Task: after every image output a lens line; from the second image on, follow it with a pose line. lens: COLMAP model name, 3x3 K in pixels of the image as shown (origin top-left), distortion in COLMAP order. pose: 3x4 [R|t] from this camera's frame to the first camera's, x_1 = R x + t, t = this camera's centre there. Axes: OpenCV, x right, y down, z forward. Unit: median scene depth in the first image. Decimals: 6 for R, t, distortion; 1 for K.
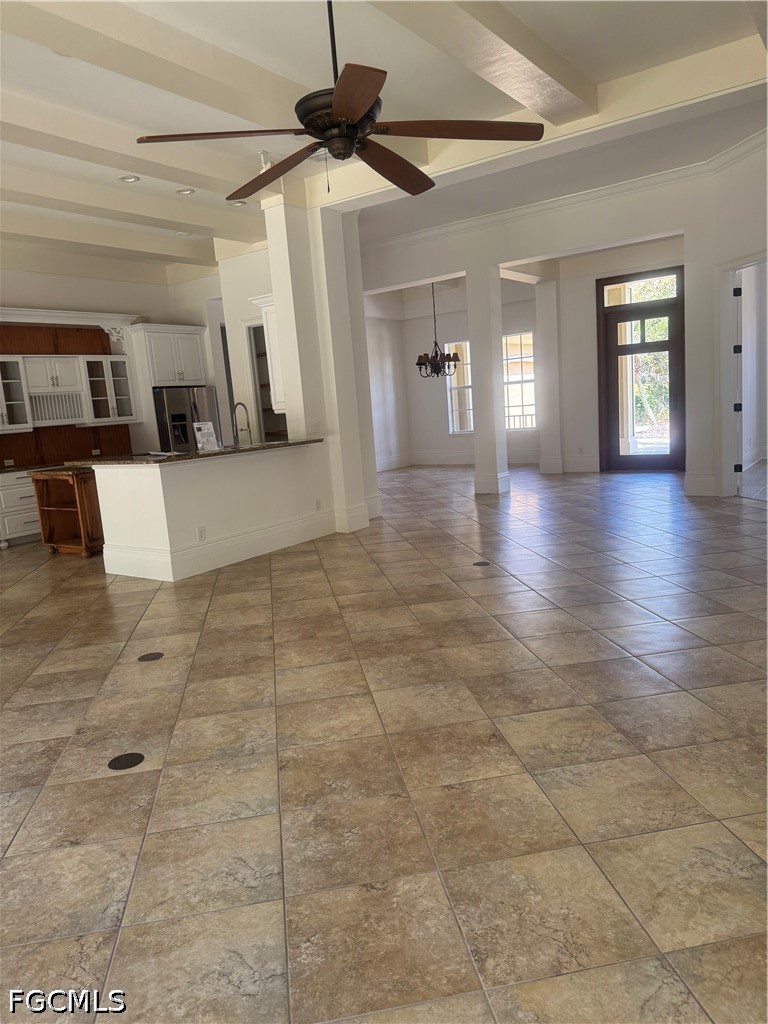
lens RADIAL K [[699.7, 0, 384.0], [0, 699.7, 512.0], [0, 0, 1]] dist [0.004727, -0.000785]
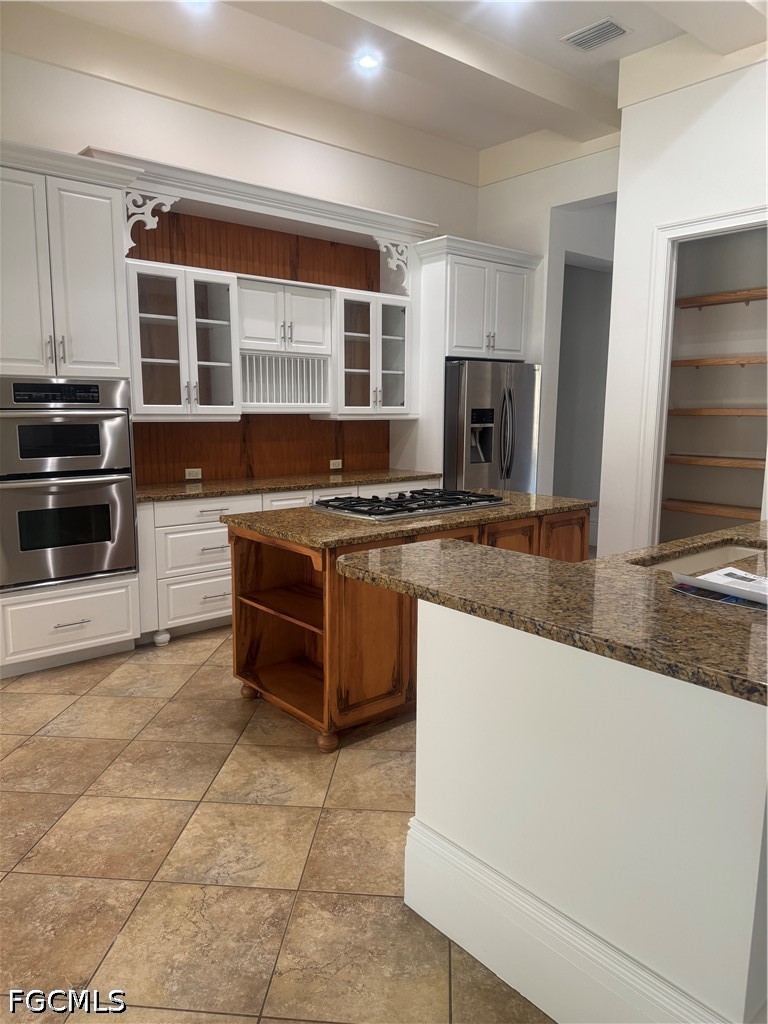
lens RADIAL K [[699.7, 0, 384.0], [0, 699.7, 512.0], [0, 0, 1]] dist [0.004727, -0.000785]
pose [[0.963610, 0.113585, -0.241981, -0.243030], [-0.114441, 0.993374, 0.010562, -0.060408], [0.241577, 0.017515, 0.970224, 0.479554]]
